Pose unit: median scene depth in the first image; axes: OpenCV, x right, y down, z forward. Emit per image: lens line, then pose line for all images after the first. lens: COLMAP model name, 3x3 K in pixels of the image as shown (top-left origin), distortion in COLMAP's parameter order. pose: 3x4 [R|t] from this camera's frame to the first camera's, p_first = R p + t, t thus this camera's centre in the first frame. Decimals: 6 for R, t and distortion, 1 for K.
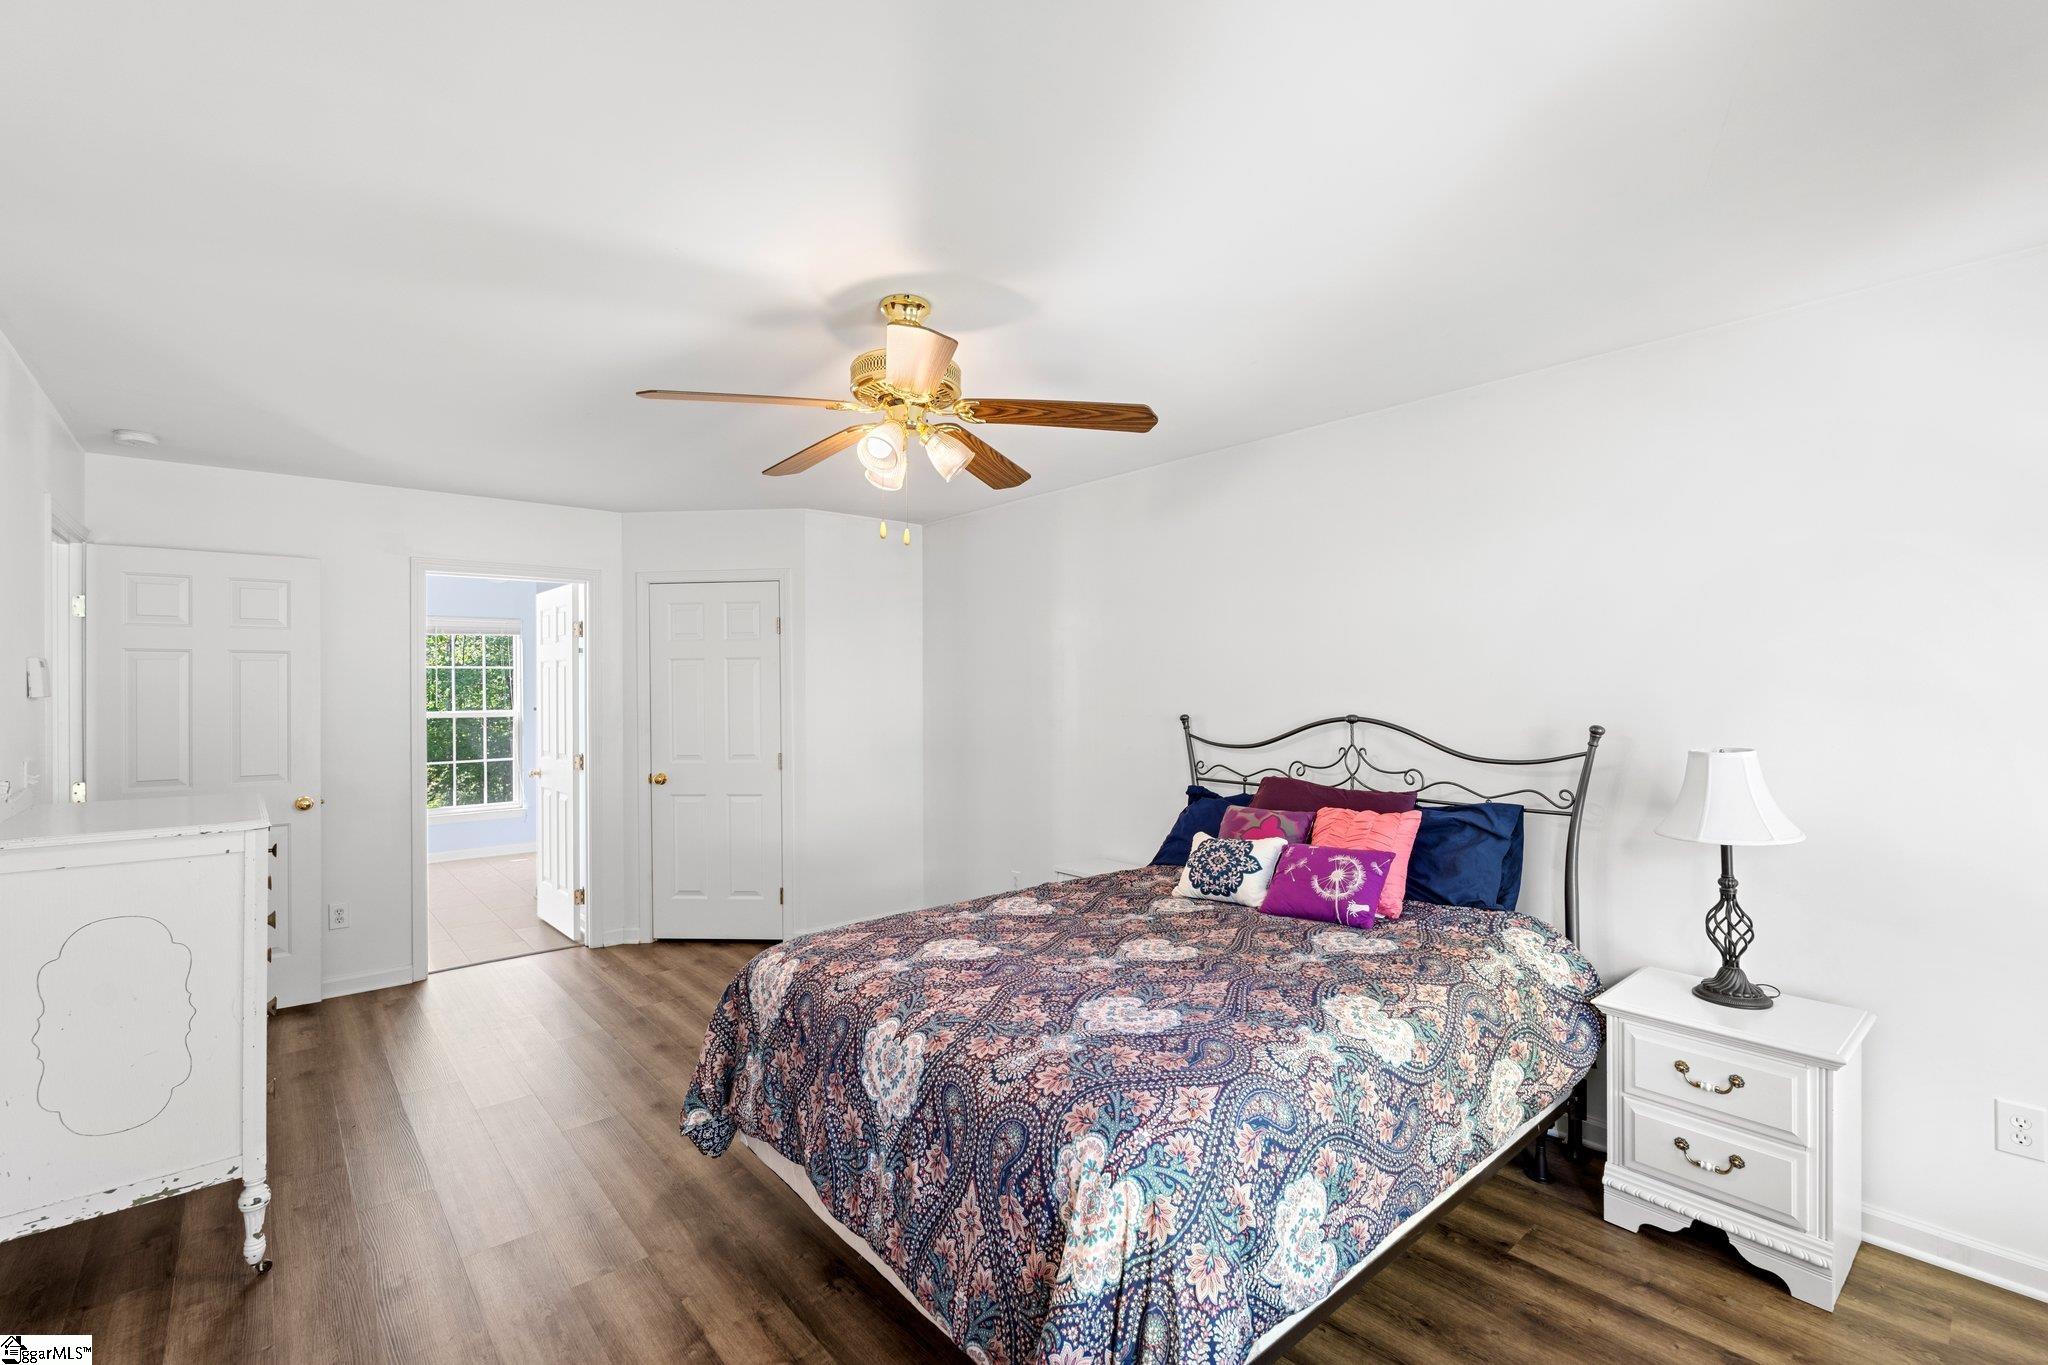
lens RADIAL K [[897.0, 0, 1025.0], [0, 897.0, 690.0], [0, 0, 1]] dist [-0.008874, 0.000437]
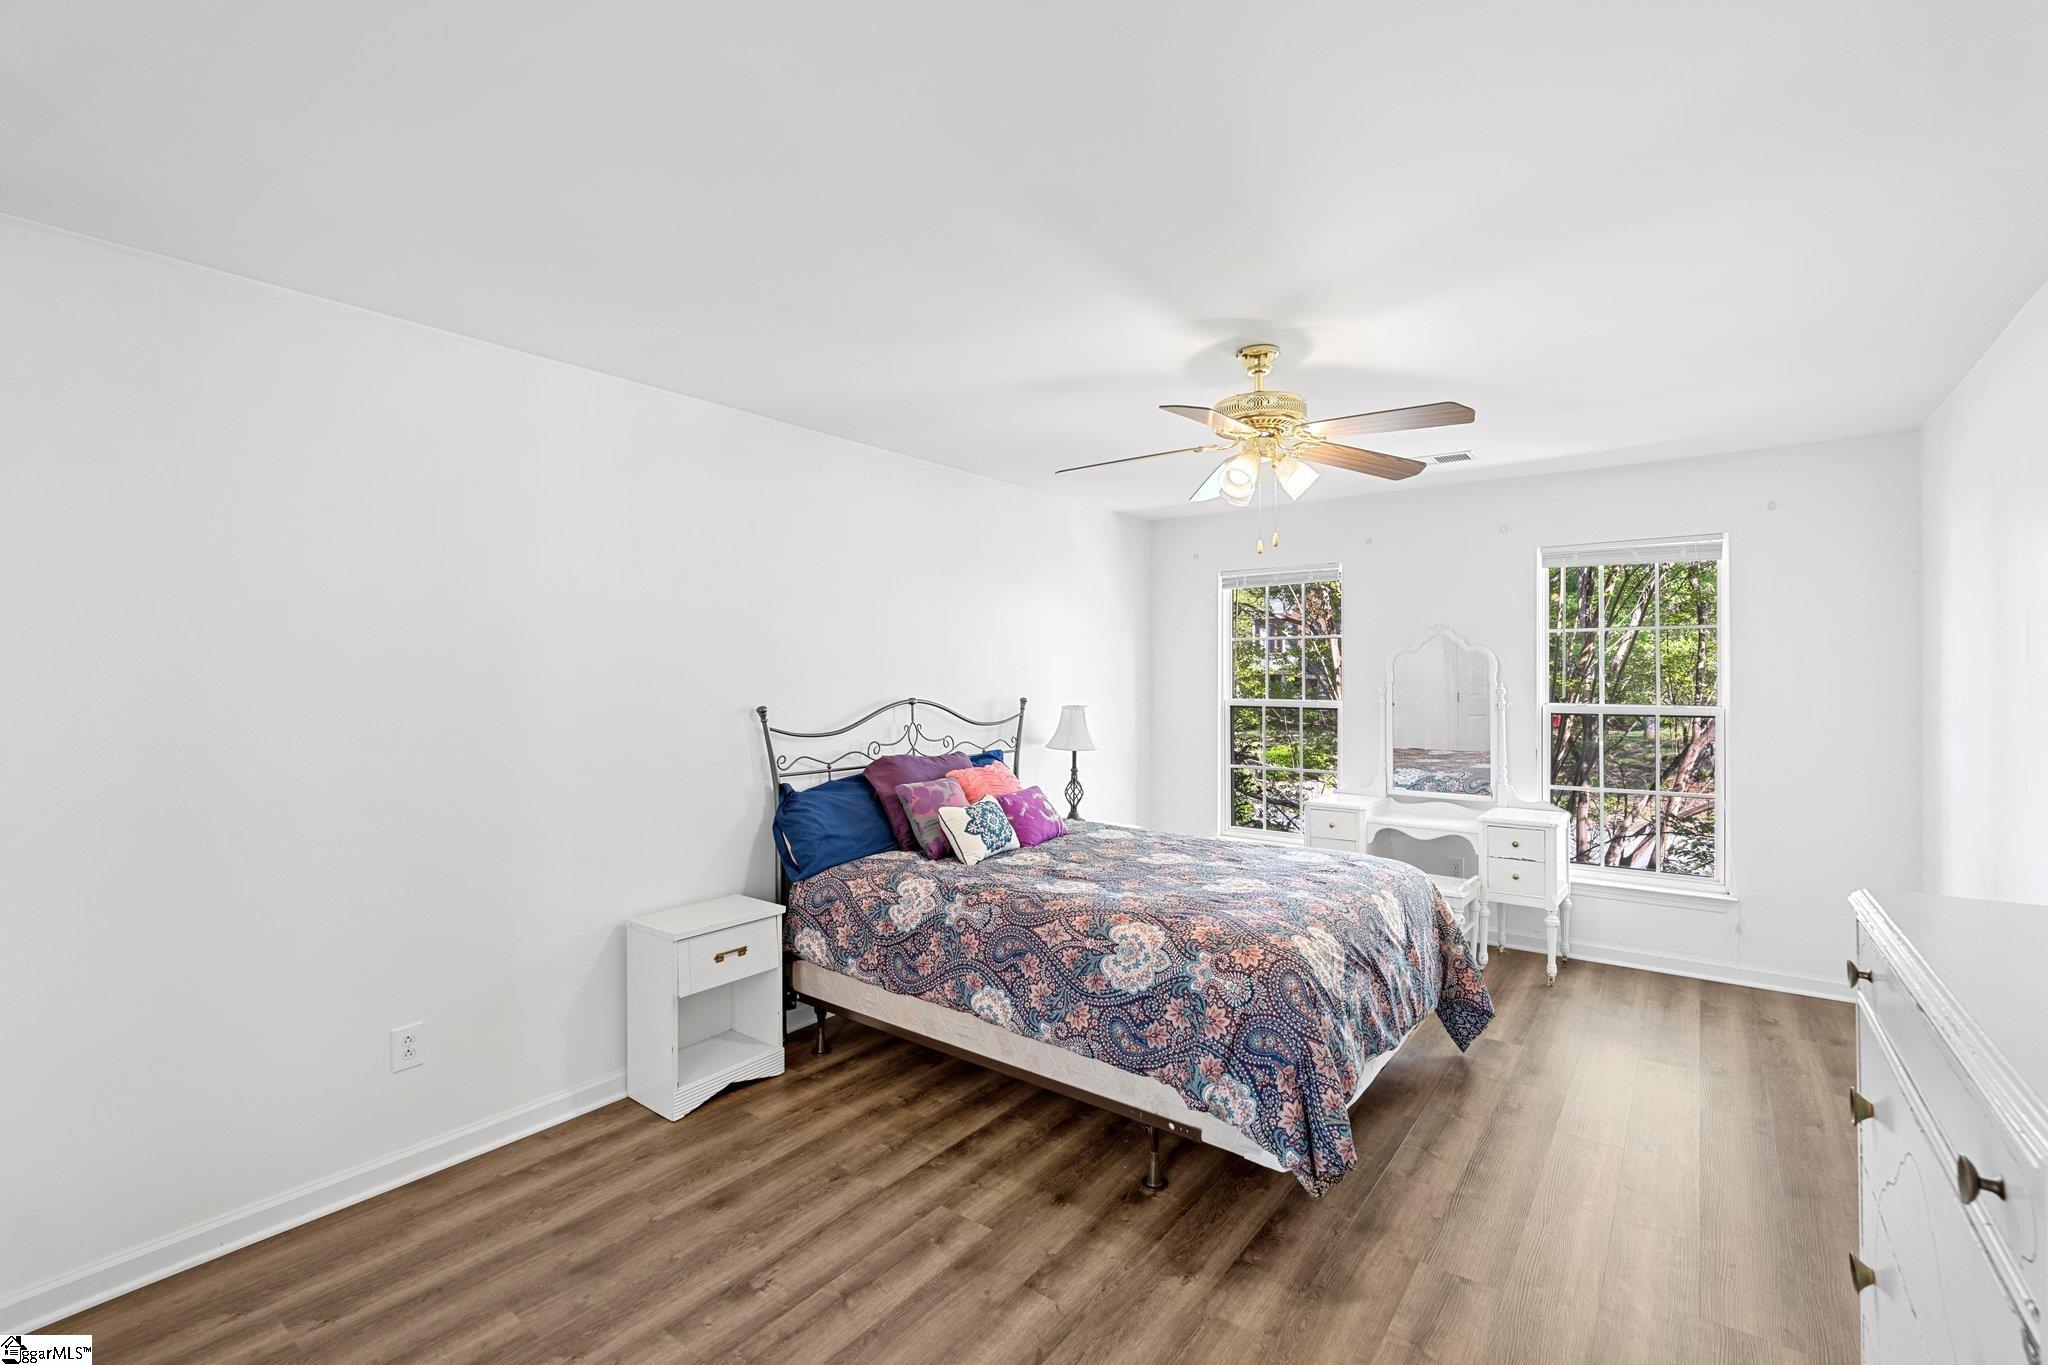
lens RADIAL K [[897.0, 0, 1028.8], [0, 897.0, 669.8], [0, 0, 1]] dist [-0.008874, 0.000437]
pose [[-0.211238, 0.014216, 0.977331, -0.875885], [0.008841, 0.999881, -0.012634, 0.006127], [-0.977395, 0.005972, -0.211338, 1.103665]]
